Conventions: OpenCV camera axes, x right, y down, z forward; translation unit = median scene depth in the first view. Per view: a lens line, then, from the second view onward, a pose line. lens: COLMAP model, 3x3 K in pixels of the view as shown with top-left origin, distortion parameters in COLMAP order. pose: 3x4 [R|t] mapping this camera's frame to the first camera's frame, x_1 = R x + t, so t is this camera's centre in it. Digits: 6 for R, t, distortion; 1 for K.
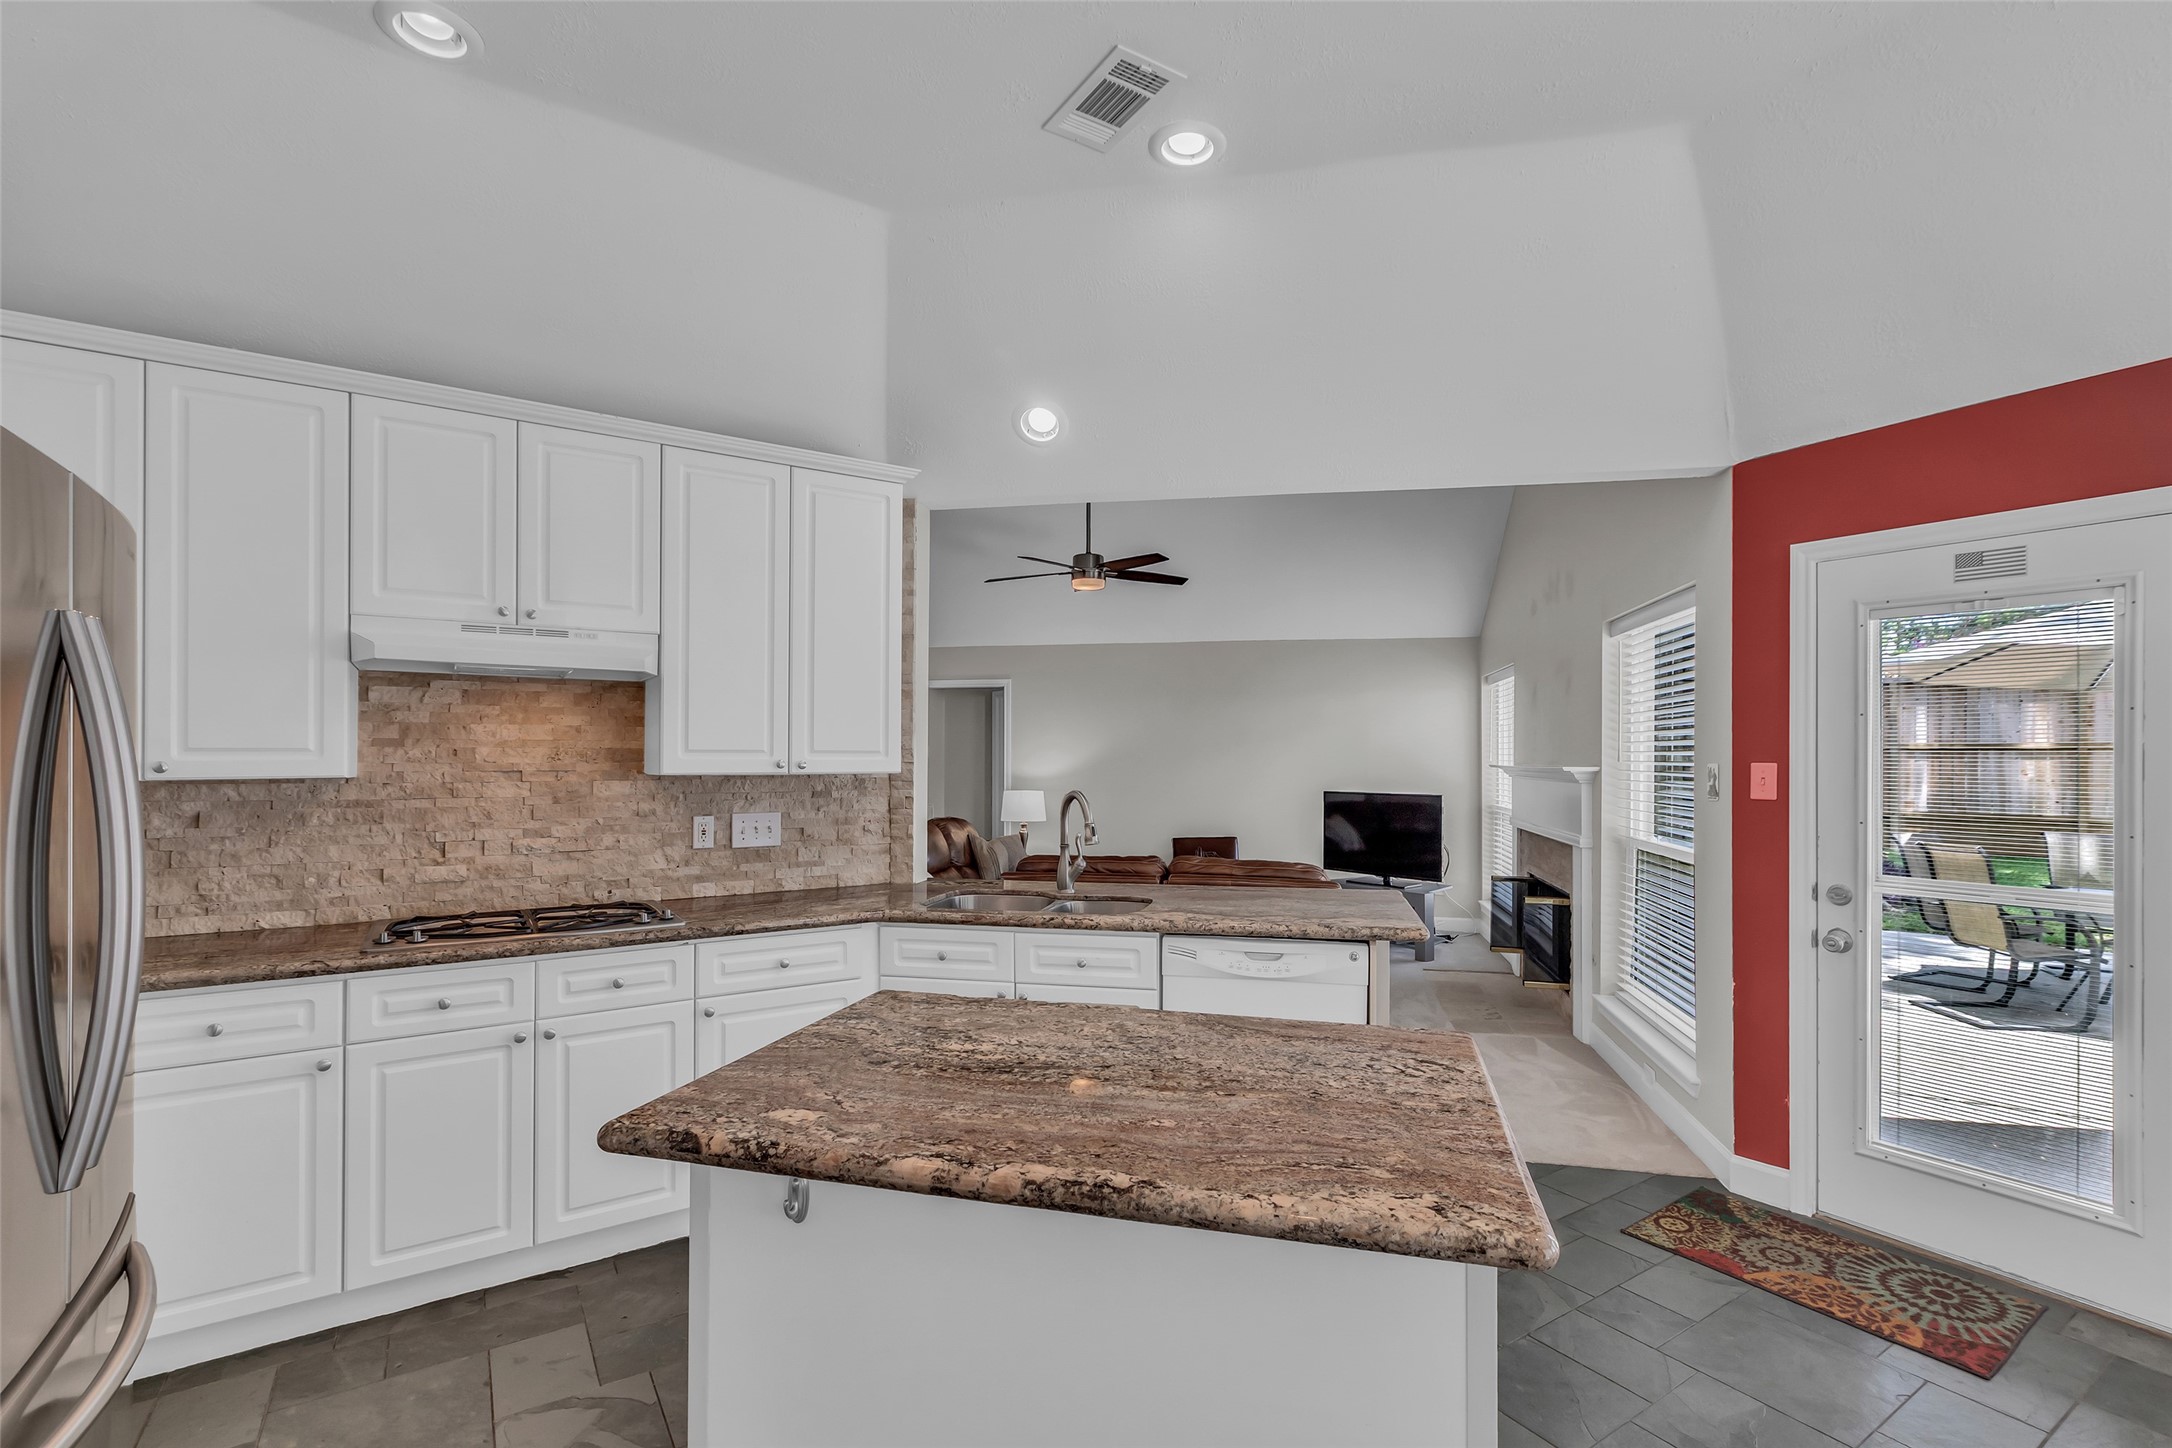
lens RADIAL K [[973.0, 0, 1098.4], [0, 973.0, 744.2], [0, 0, 1]] dist [0.002404, -0.000075]
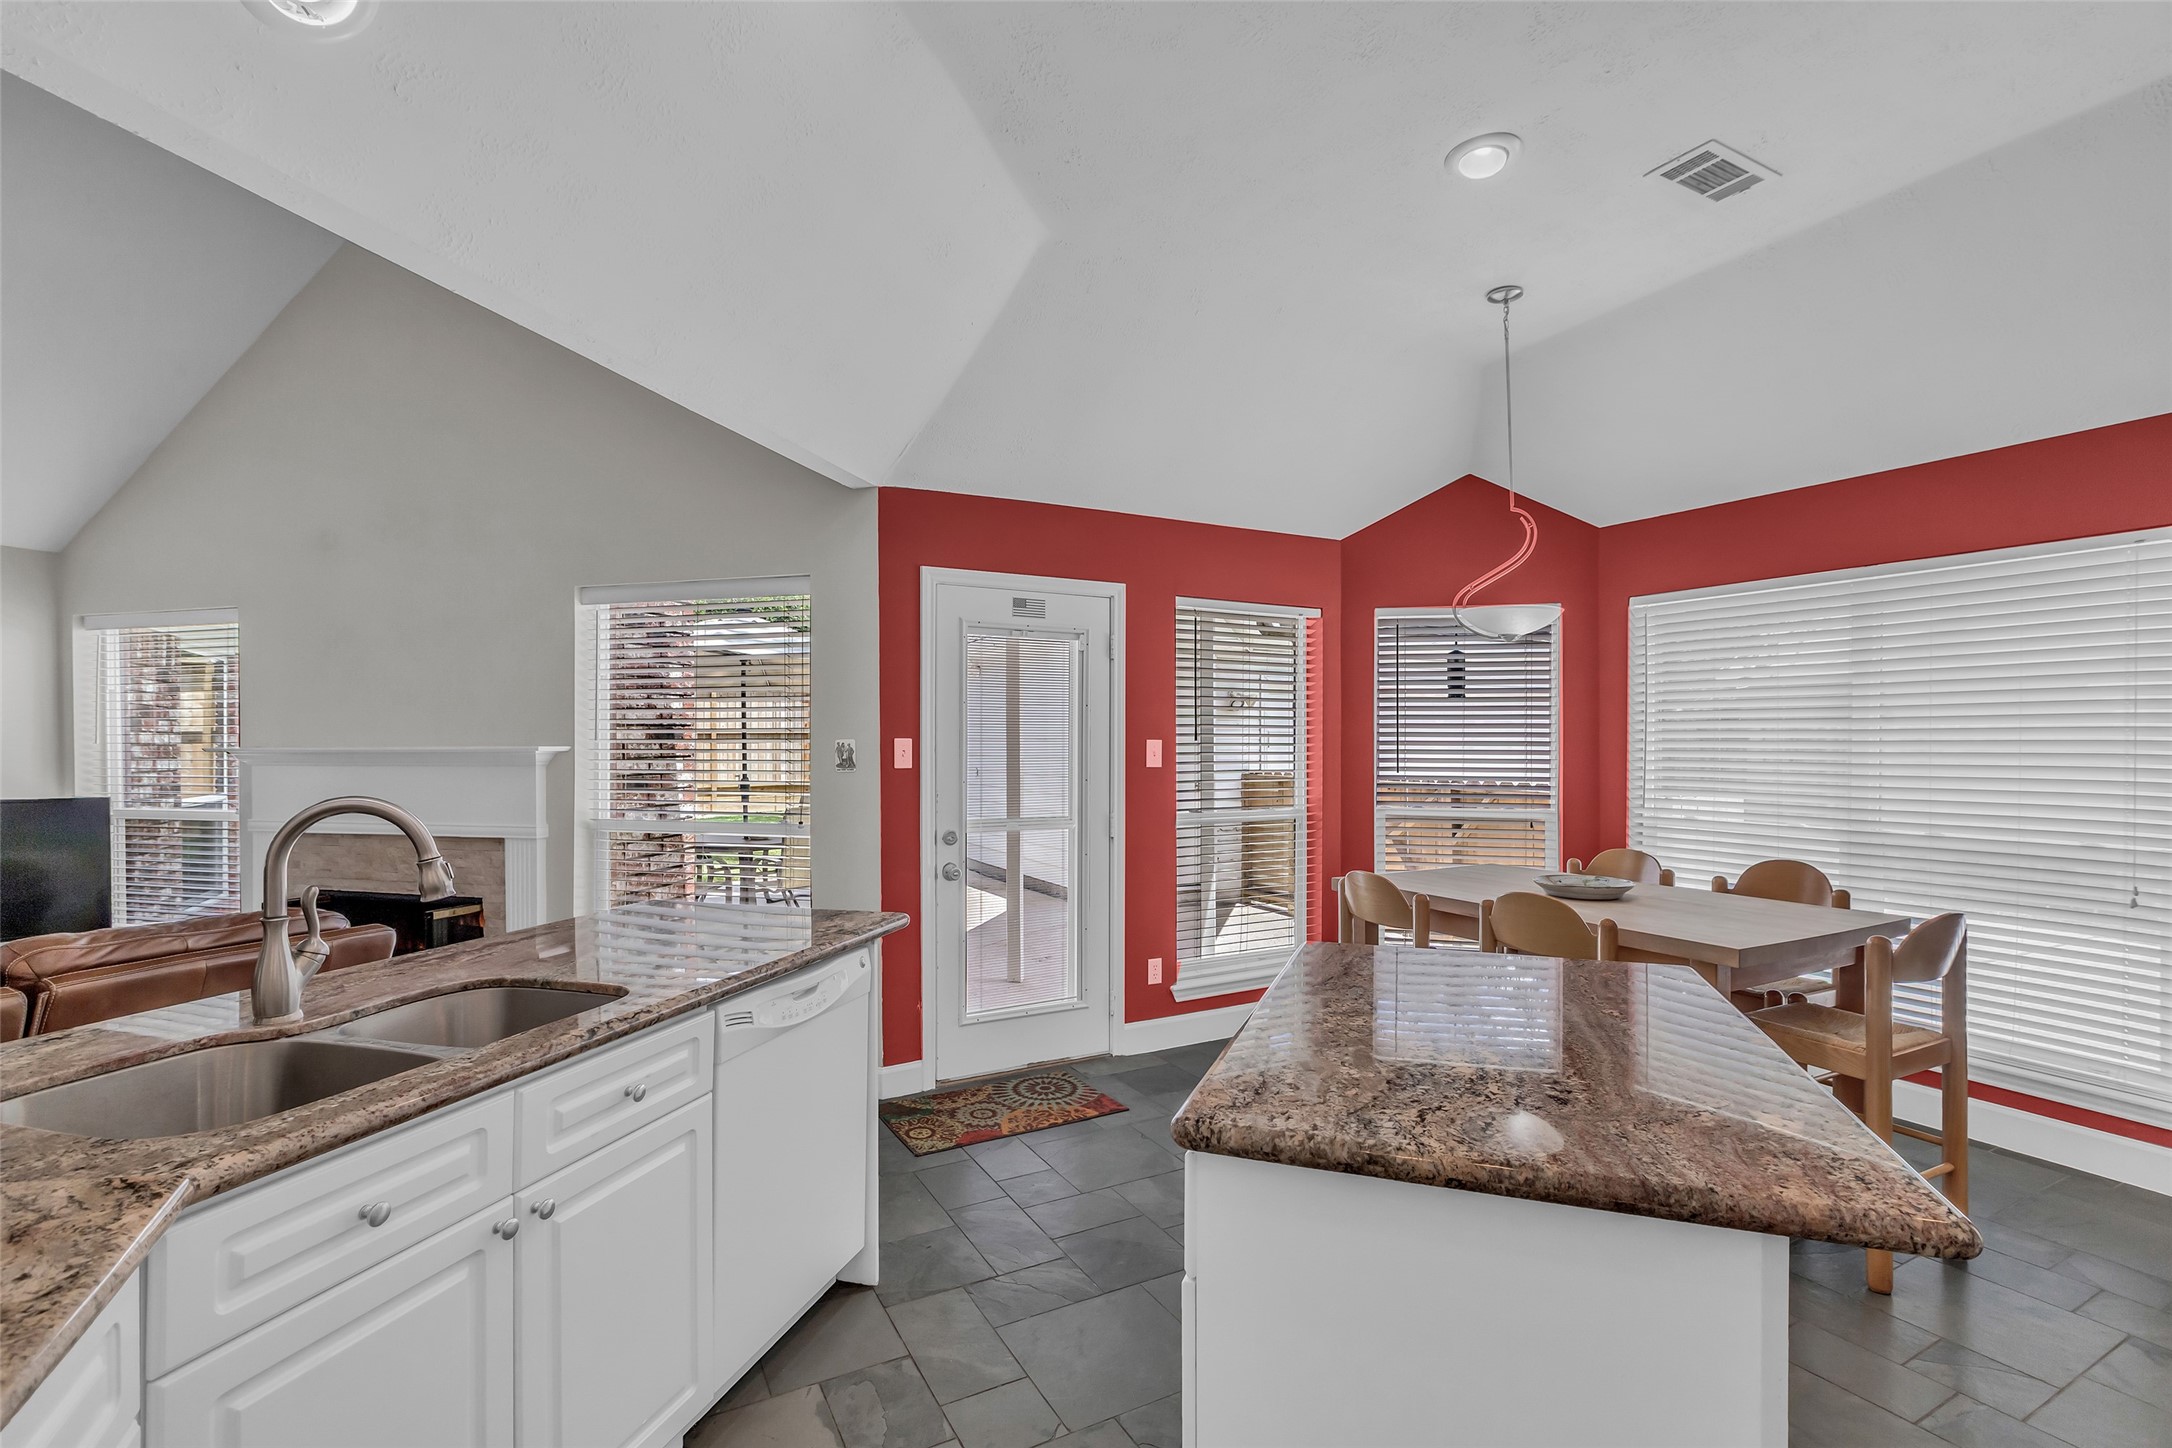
lens RADIAL K [[973.0, 0, 1106.8], [0, 973.0, 739.3], [0, 0, 1]] dist [0.002404, -0.000075]
pose [[0.081798, -0.000566, 0.996649, -0.537541], [-0.009201, 0.999957, 0.001323, 0.016864], [-0.996606, -0.009278, 0.081789, 0.666954]]
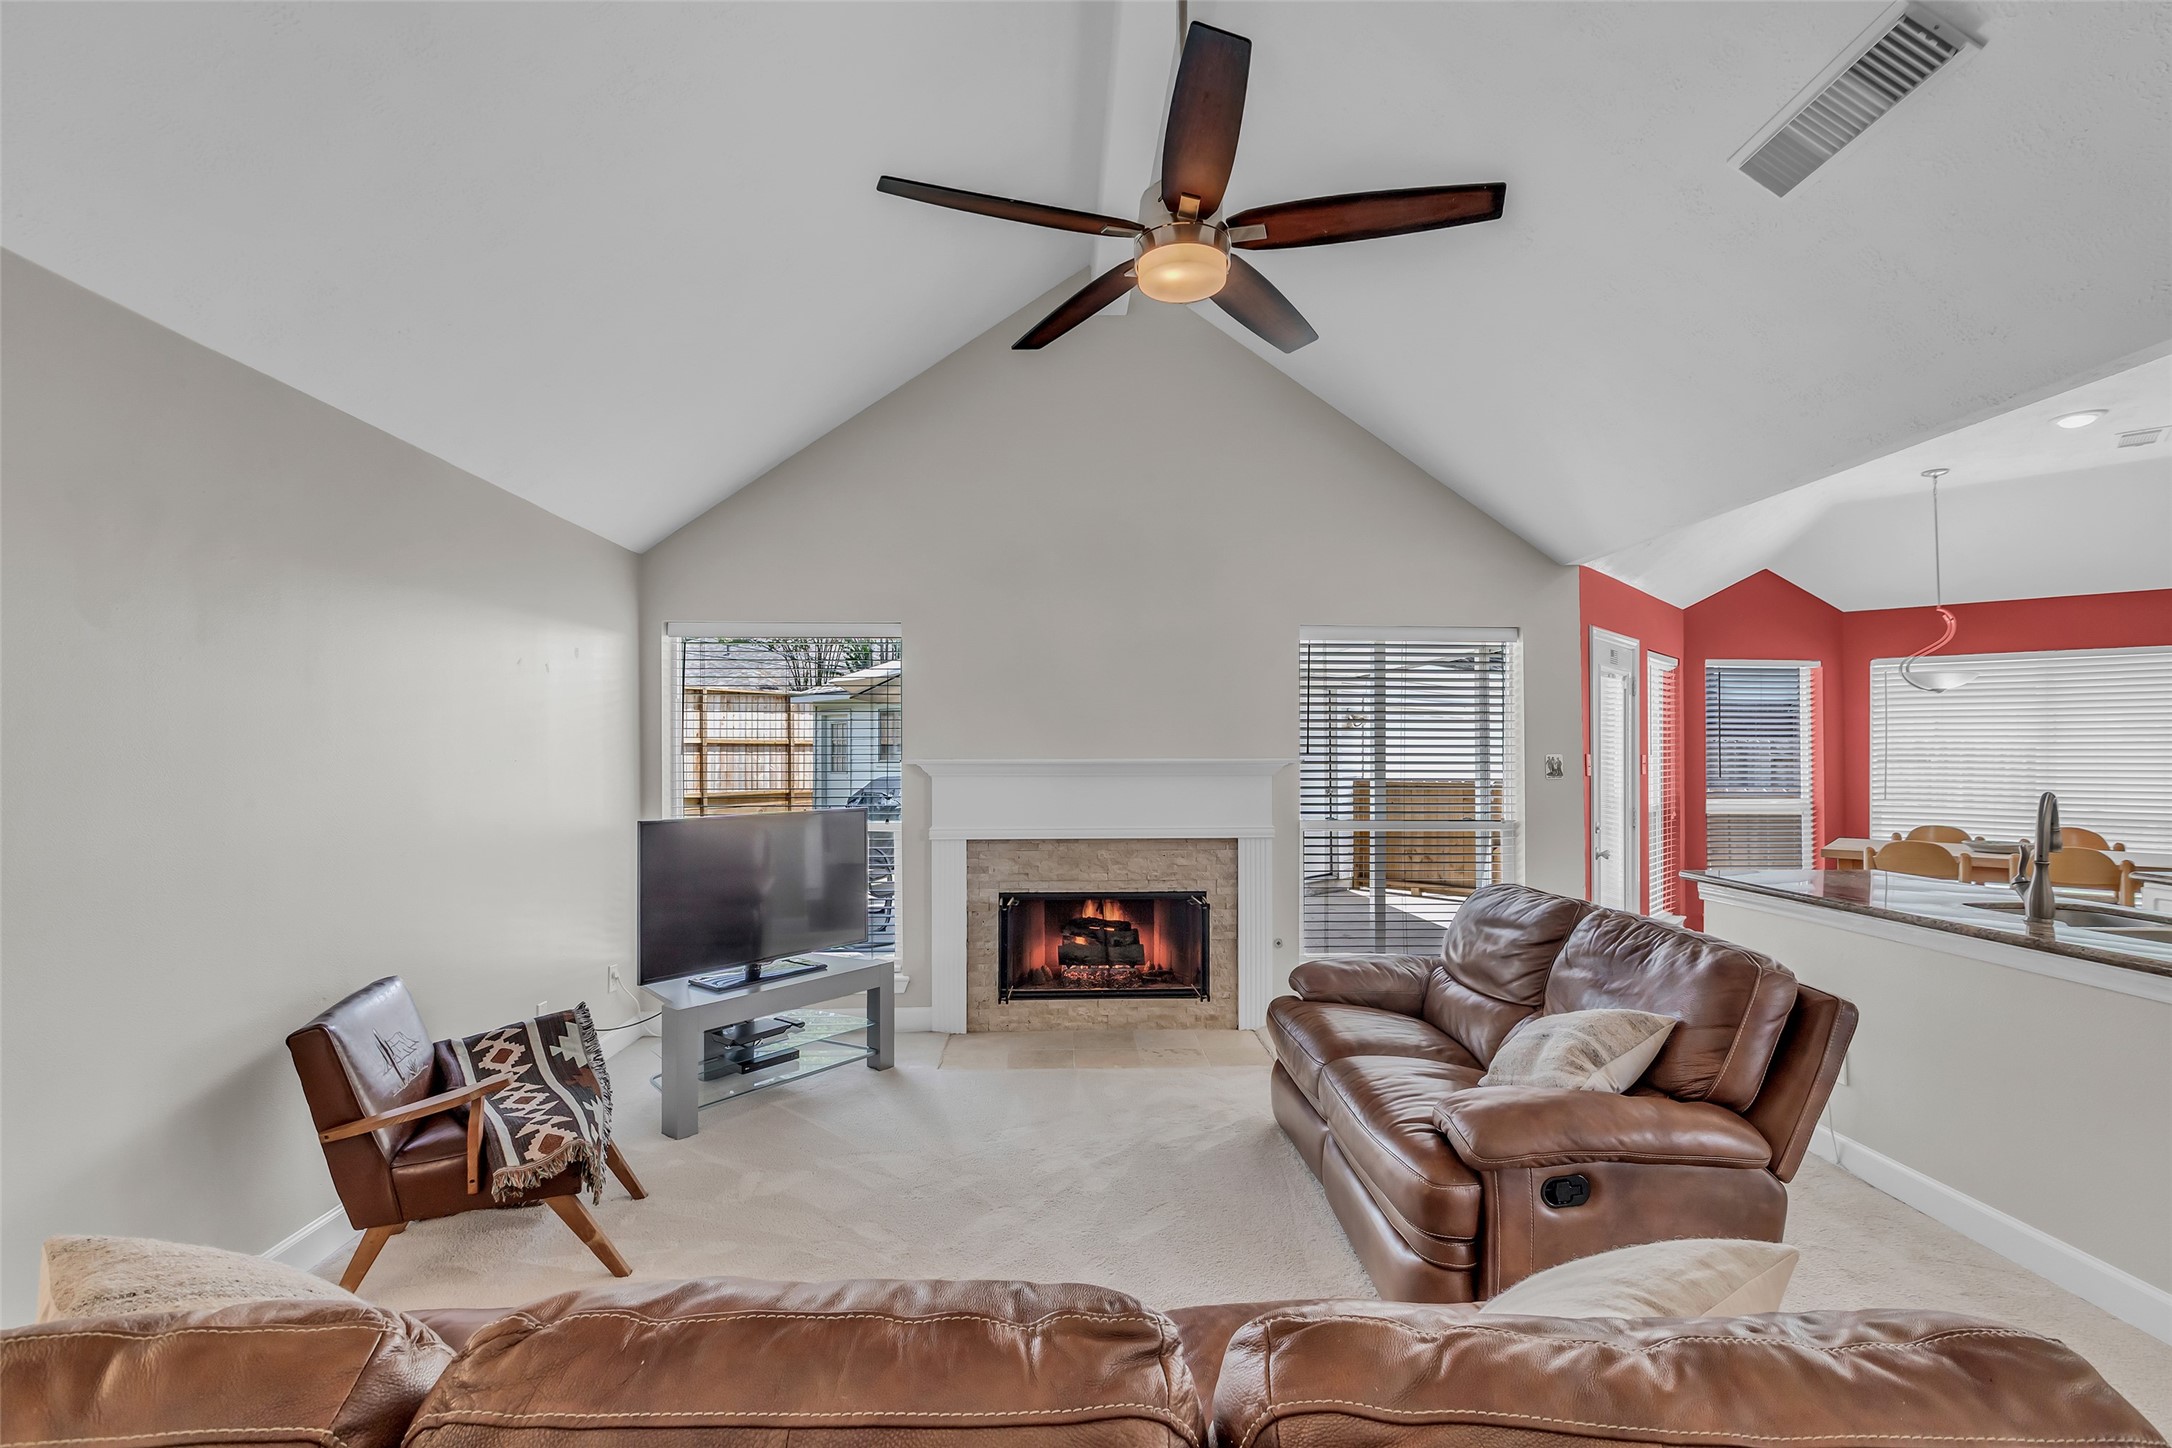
lens RADIAL K [[973.0, 0, 1092.4], [0, 973.0, 742.5], [0, 0, 1]] dist [0.002404, -0.000075]
pose [[-0.247307, 0.006661, 0.968914, -0.725110], [-0.012612, 0.999870, -0.010092, 0.029663], [-0.968855, -0.014716, -0.247191, 2.296469]]
